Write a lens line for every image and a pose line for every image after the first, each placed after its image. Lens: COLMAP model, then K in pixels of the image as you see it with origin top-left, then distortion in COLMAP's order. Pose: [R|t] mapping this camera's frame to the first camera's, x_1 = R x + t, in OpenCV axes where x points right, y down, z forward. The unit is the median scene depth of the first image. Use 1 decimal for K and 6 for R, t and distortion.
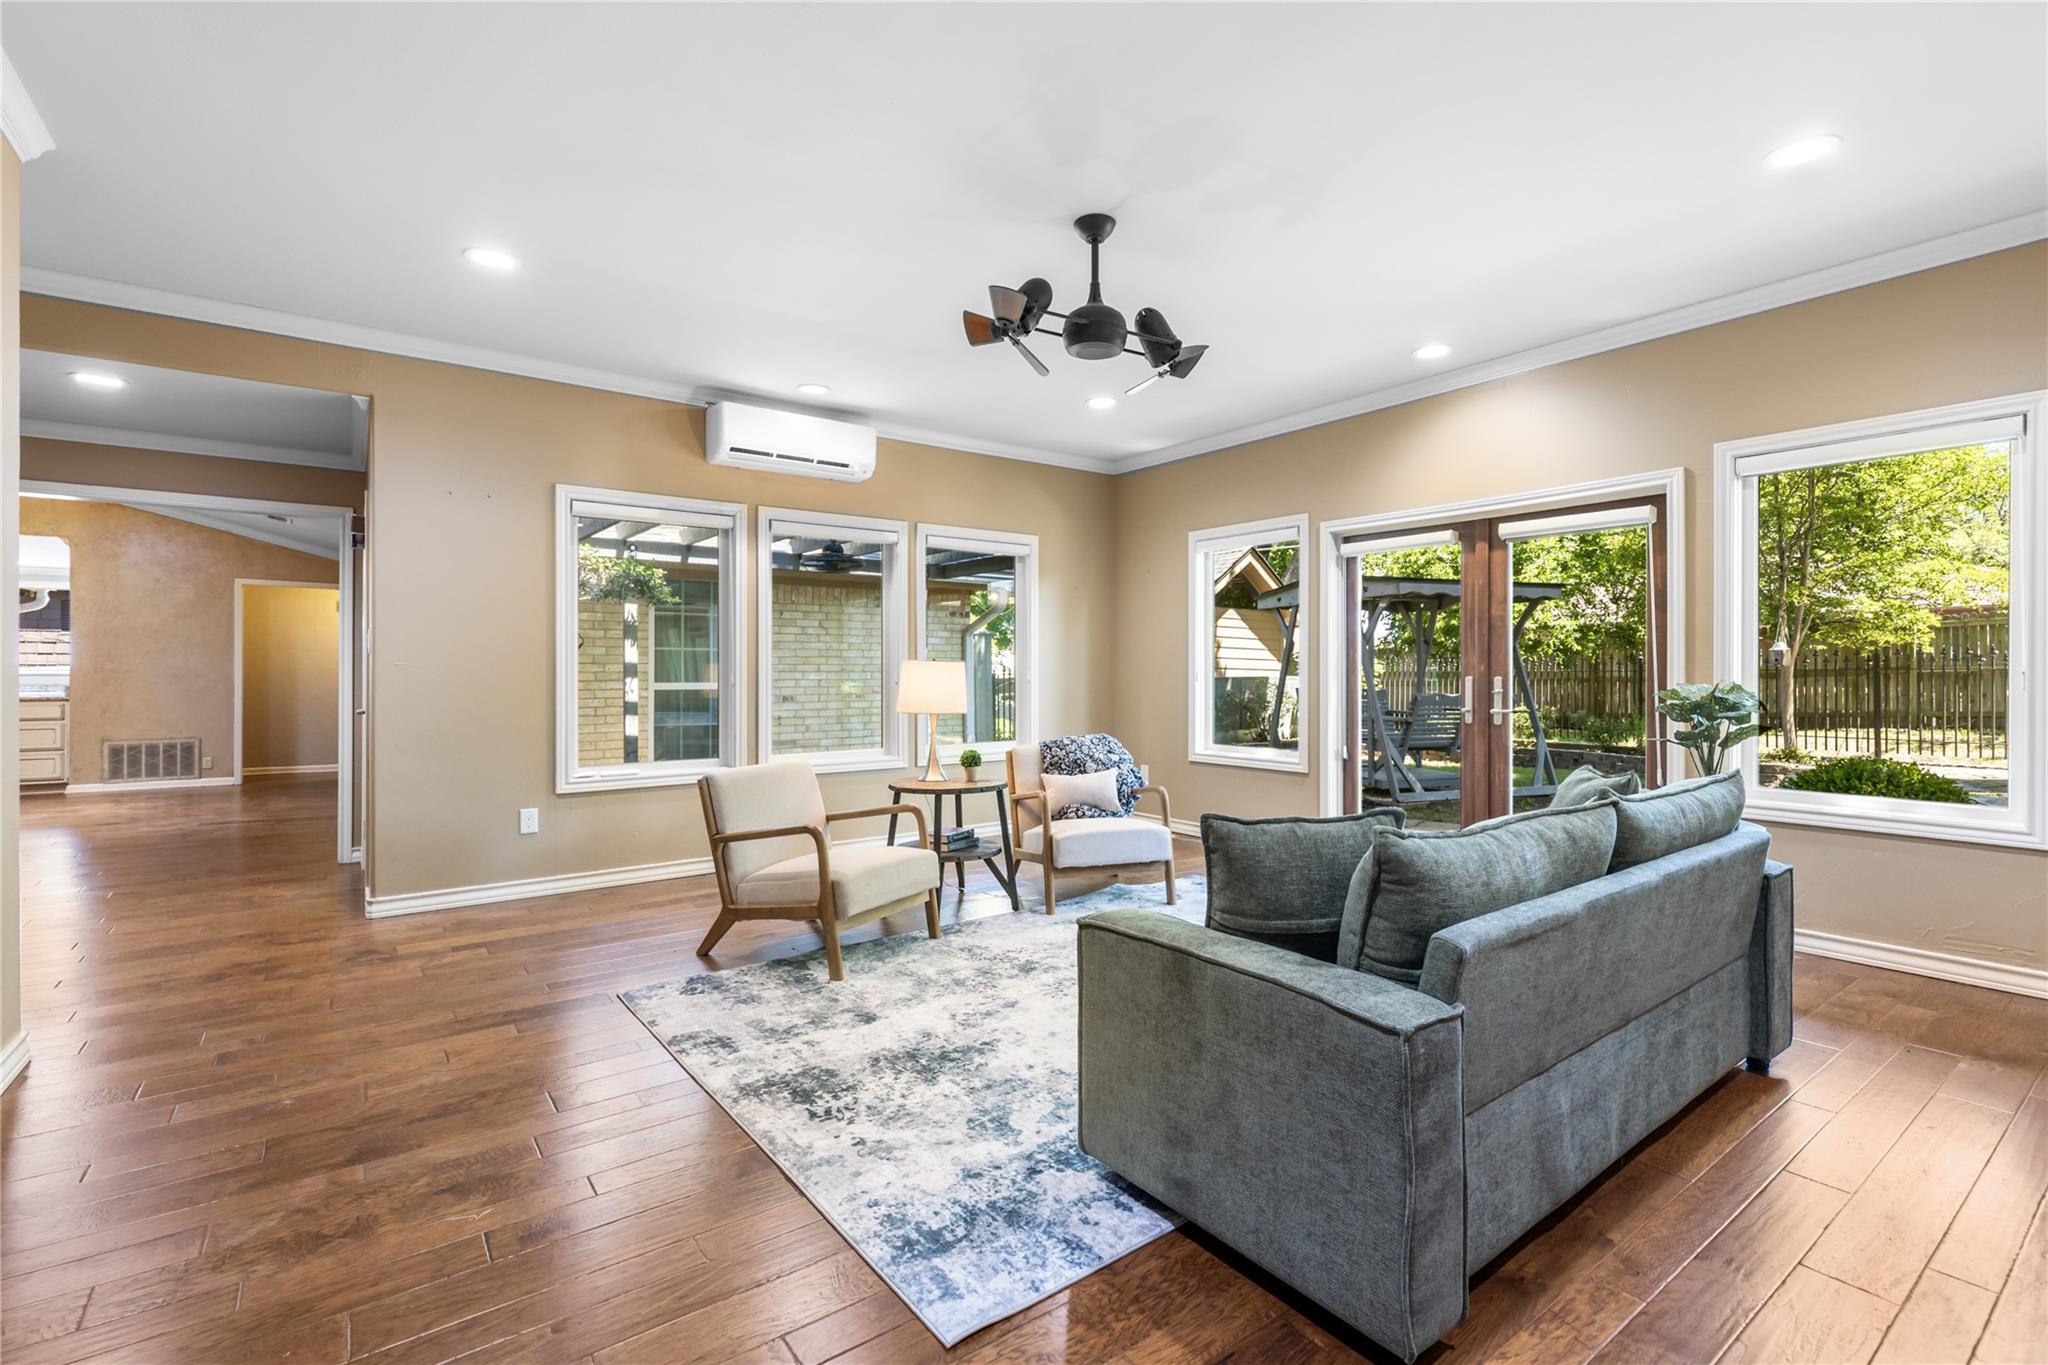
lens RADIAL K [[942.6, 0, 1040.2], [0, 942.6, 672.6], [0, 0, 1]] dist [0.005252, 0.000653]
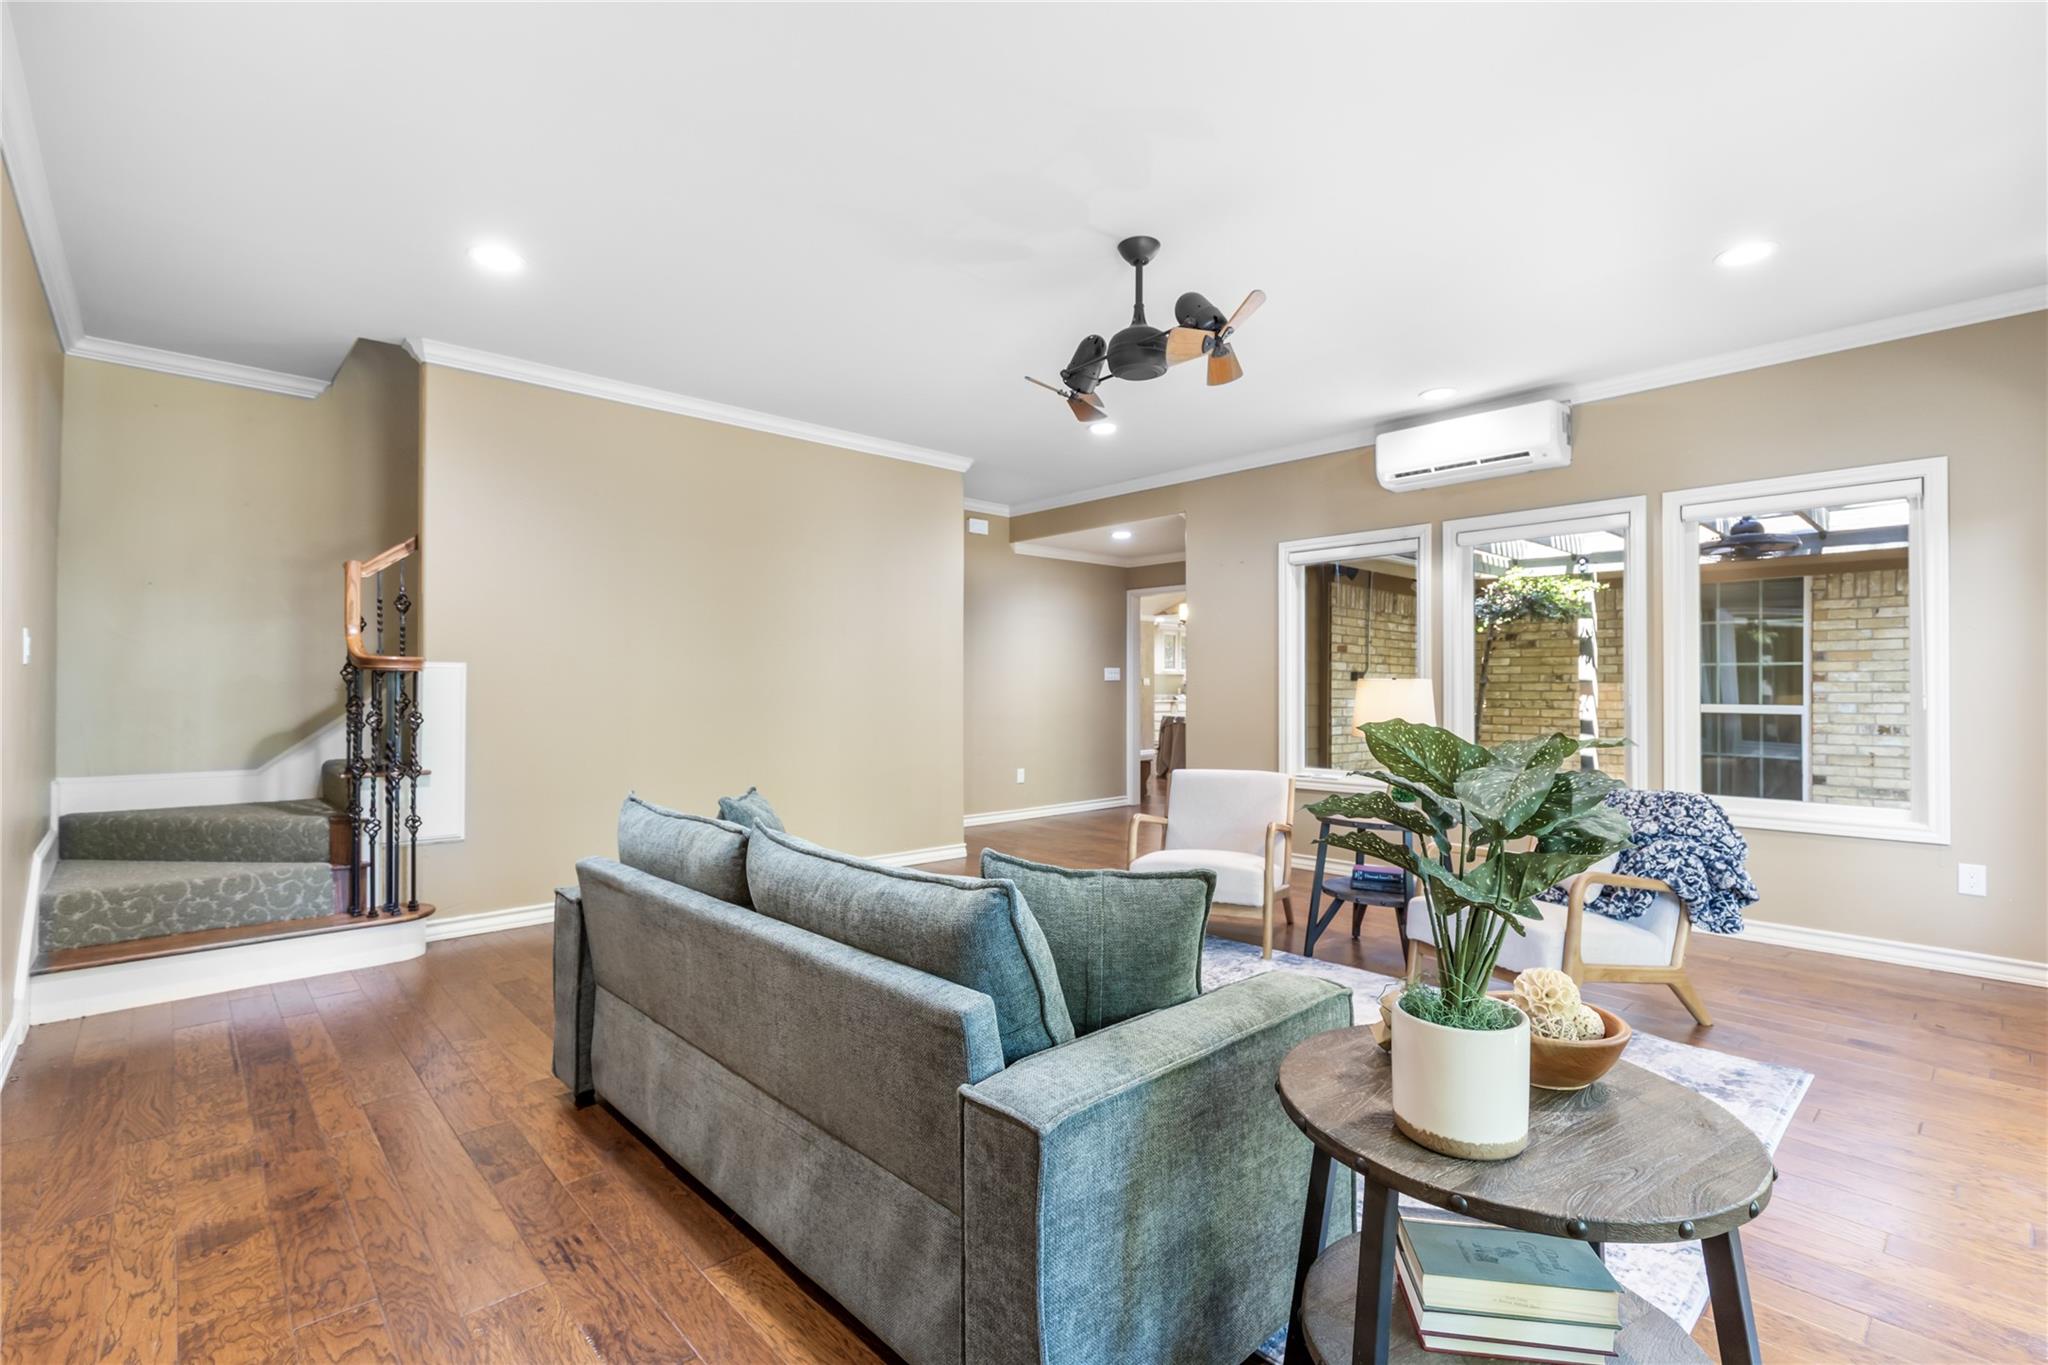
lens RADIAL K [[942.6, 0, 1037.4], [0, 942.6, 677.2], [0, 0, 1]] dist [0.005252, 0.000653]
pose [[0.104524, -0.007978, -0.994490, 0.643758], [-0.004984, 0.999951, -0.008546, -0.005030], [0.994510, 0.005850, 0.104479, 0.488109]]
